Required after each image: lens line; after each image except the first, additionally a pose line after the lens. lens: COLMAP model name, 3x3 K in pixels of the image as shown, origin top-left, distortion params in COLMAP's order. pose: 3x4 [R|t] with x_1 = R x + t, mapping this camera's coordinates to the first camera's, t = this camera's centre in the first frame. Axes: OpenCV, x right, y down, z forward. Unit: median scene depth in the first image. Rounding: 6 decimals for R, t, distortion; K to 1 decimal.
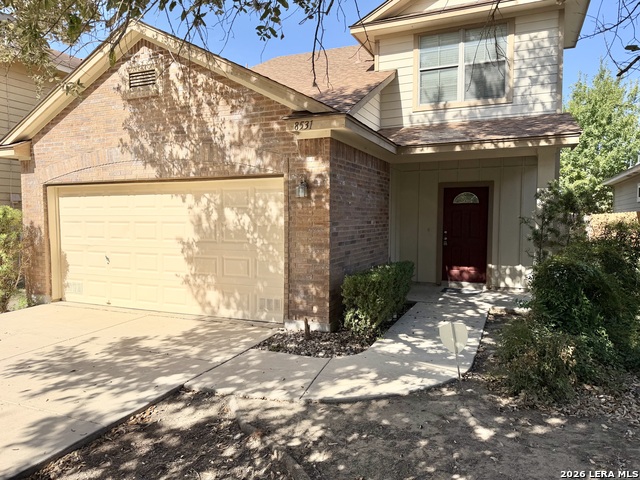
lens RADIAL K [[445.4, 0, 320.0], [0, 445.4, 240.0], [0, 0, 1]] dist [0.088002, -0.139794]
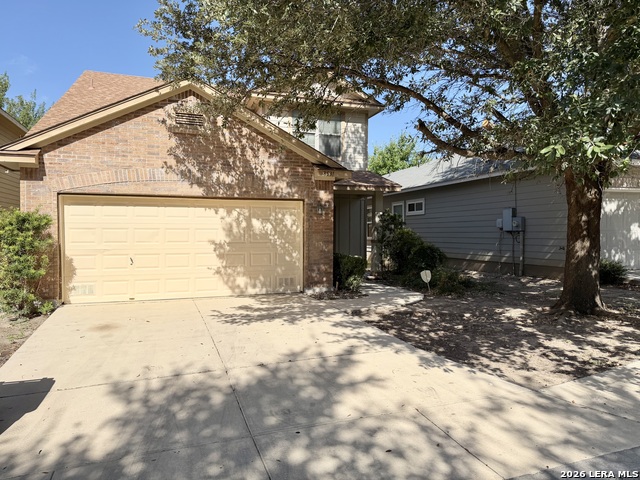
lens RADIAL K [[445.4, 0, 320.0], [0, 445.4, 240.0], [0, 0, 1]] dist [0.088002, -0.139794]
pose [[0.725267, -0.012451, 0.688356, -1.053971], [0.033592, 0.999286, -0.017319, 0.029955], [-0.687648, 0.035684, 0.725167, -0.206131]]
